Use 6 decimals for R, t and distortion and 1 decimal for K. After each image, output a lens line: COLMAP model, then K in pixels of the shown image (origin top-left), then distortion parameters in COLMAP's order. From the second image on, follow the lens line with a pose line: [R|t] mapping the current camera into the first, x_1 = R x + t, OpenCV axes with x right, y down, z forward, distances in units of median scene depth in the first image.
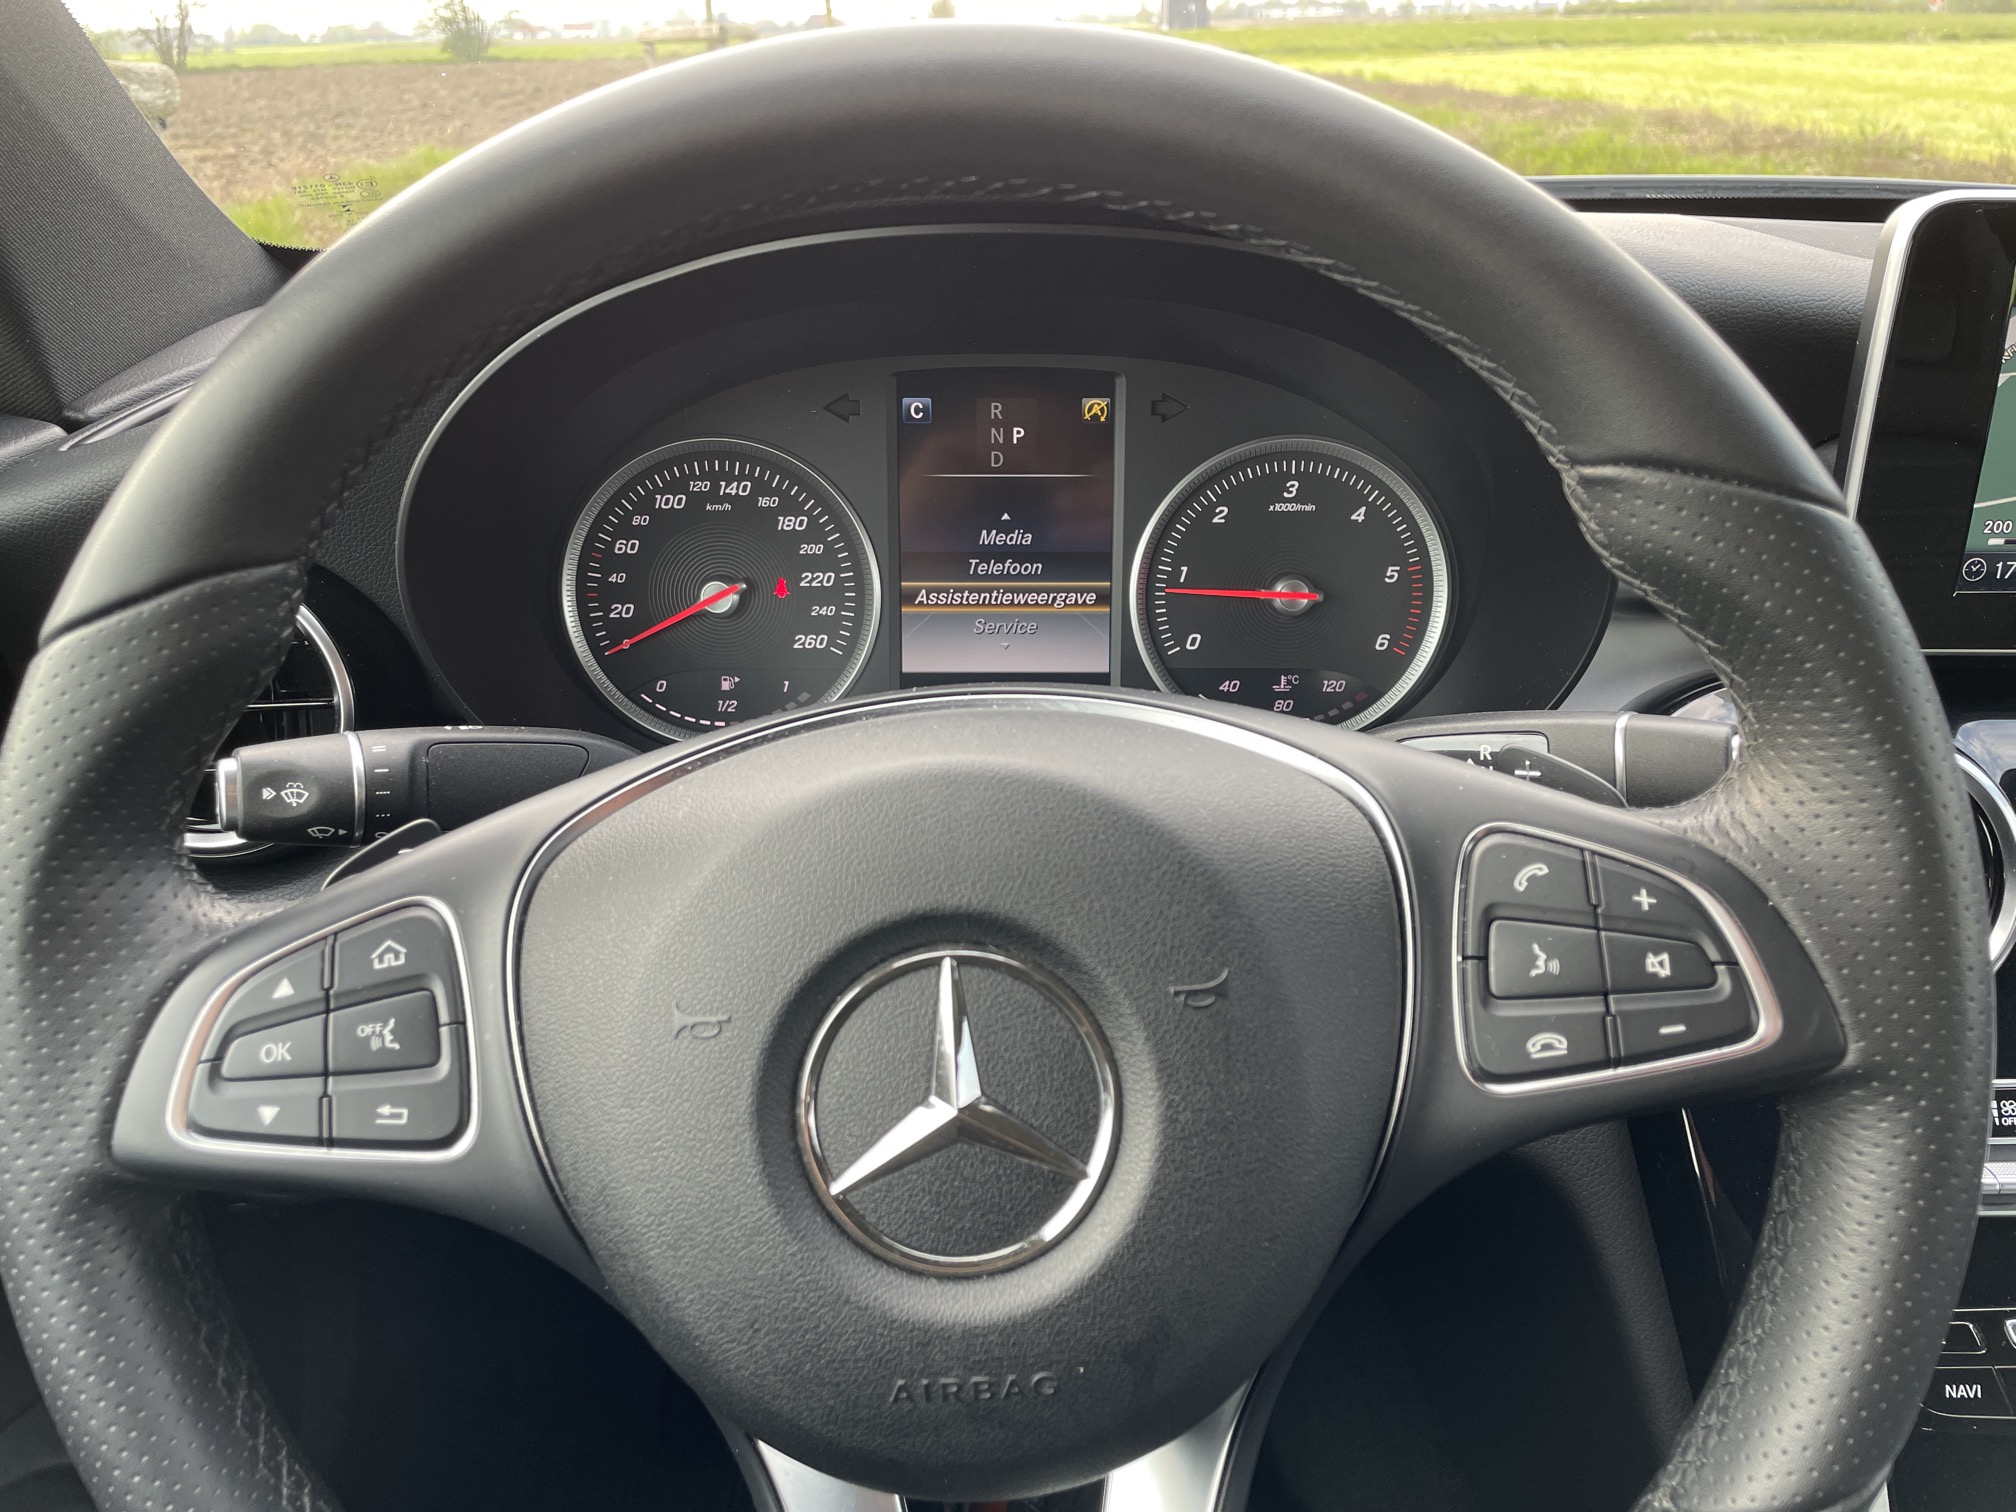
lens RADIAL K [[1536.7, 0, 997.0], [0, 1536.7, 753.6], [0, 0, 1]] dist [0.081859, -0.108982]
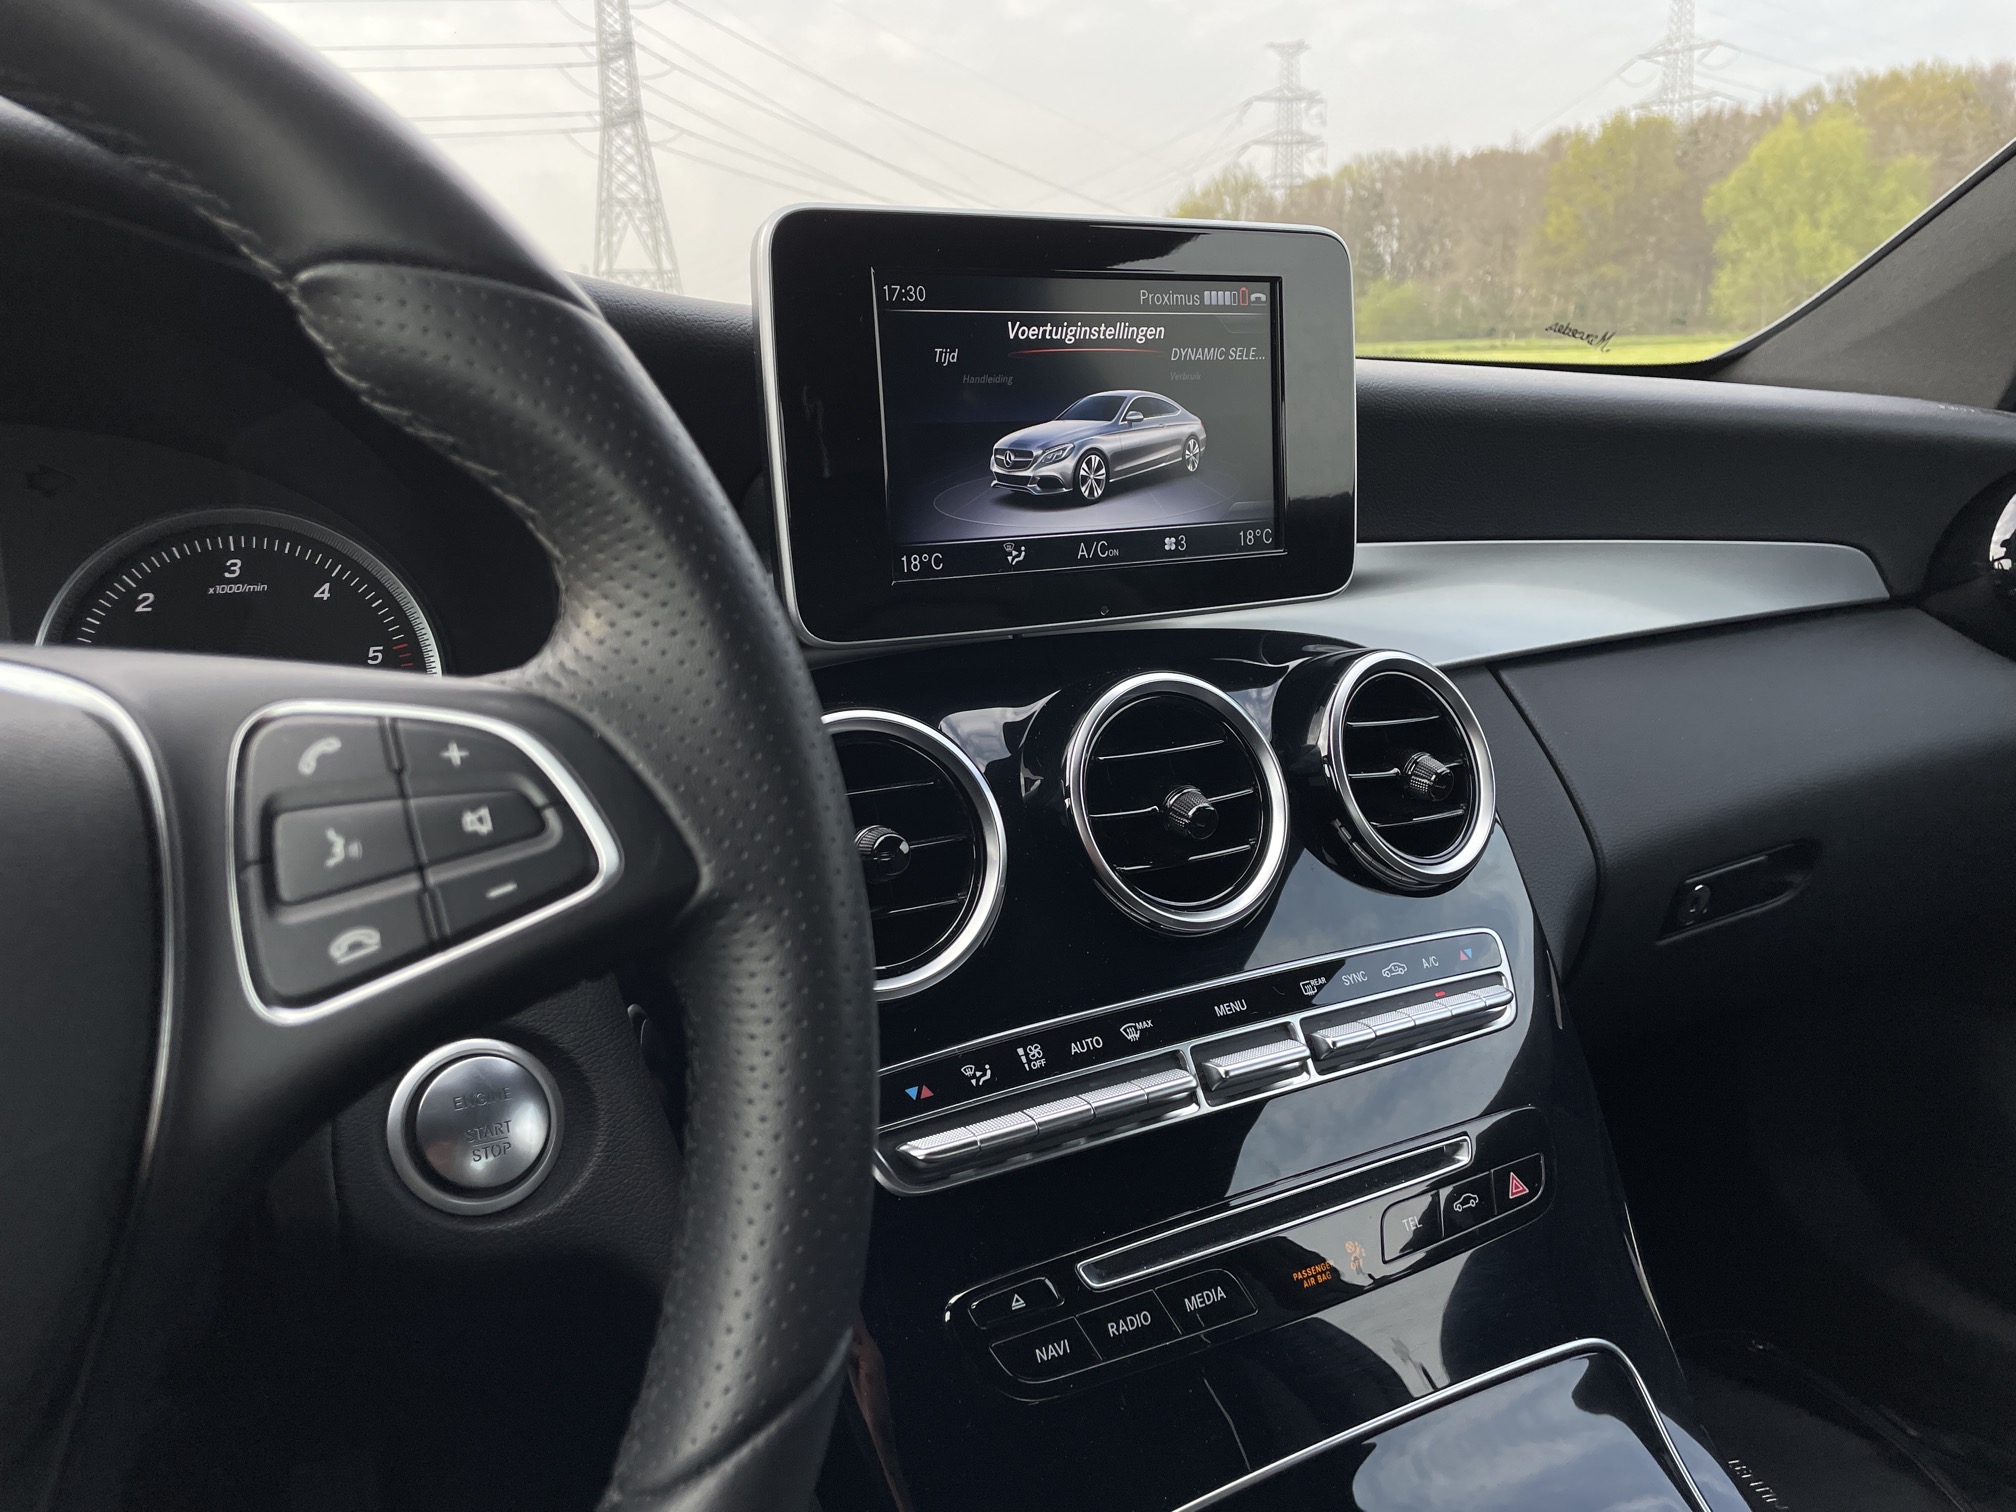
lens RADIAL K [[1536.7, 0, 1004.0], [0, 1536.7, 735.8], [0, 0, 1]] dist [0.081859, -0.108982]
pose [[0.874582, -0.114798, 0.471092, 0.263288], [0.207760, 0.966585, -0.150163, 0.255780], [-0.438112, 0.229204, 0.869208, 0.123473]]
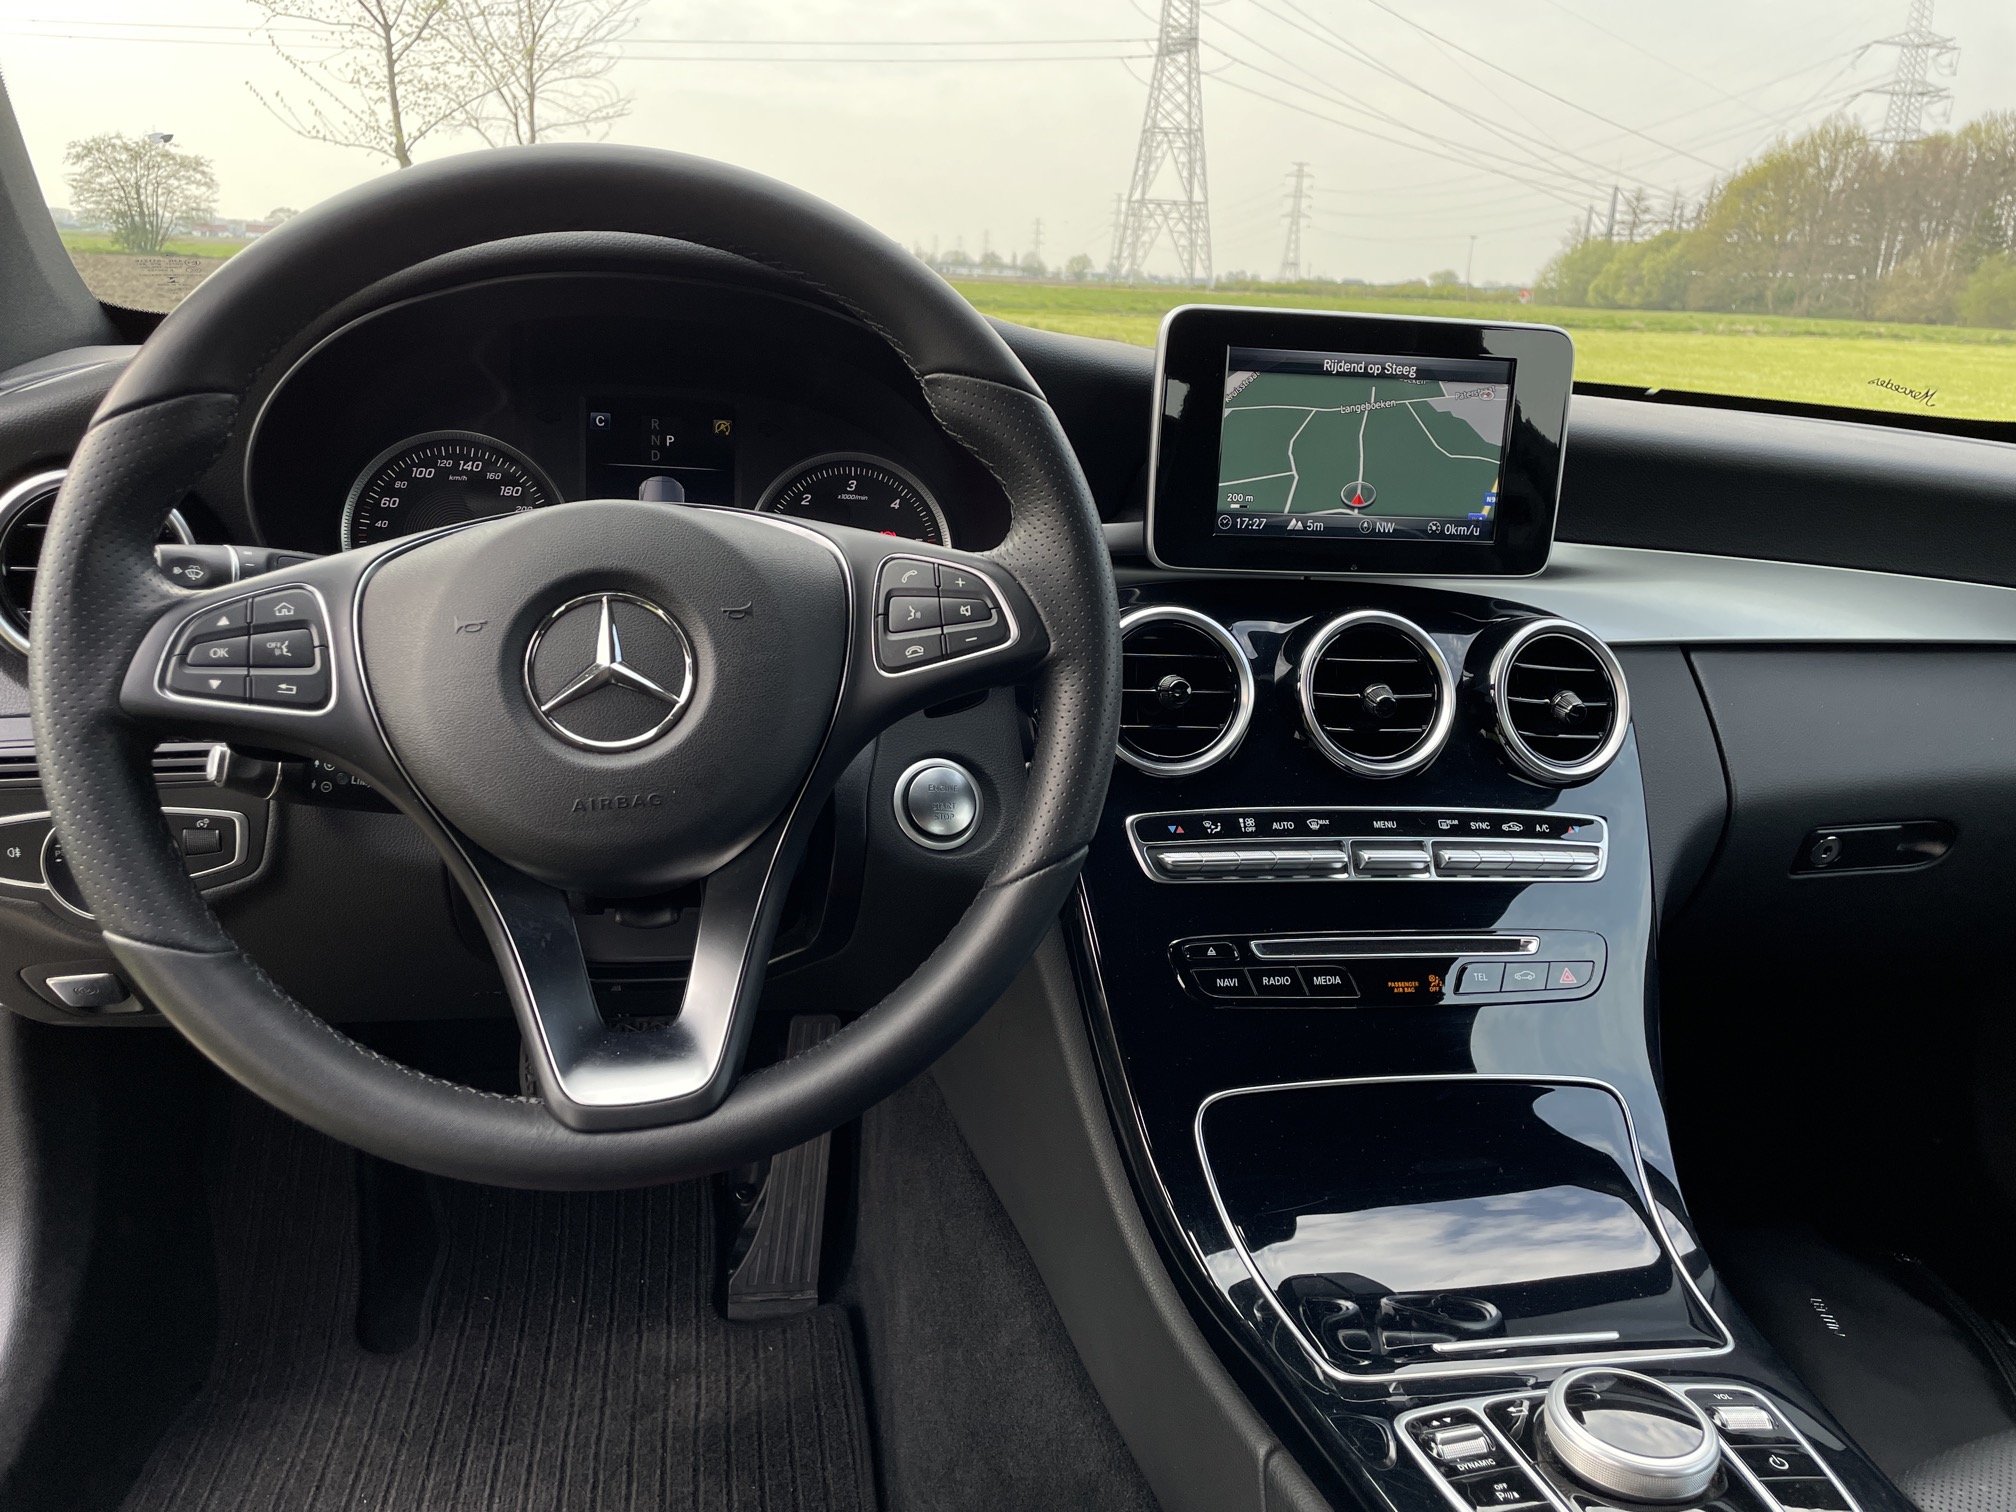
lens RADIAL K [[1536.7, 0, 1008.2], [0, 1536.7, 745.5], [0, 0, 1]] dist [0.081859, -0.108982]
pose [[0.979986, 0.010322, 0.198800, 0.072122], [0.017852, 0.990074, -0.139409, 0.549645], [-0.198265, 0.140167, 0.970074, -0.886471]]
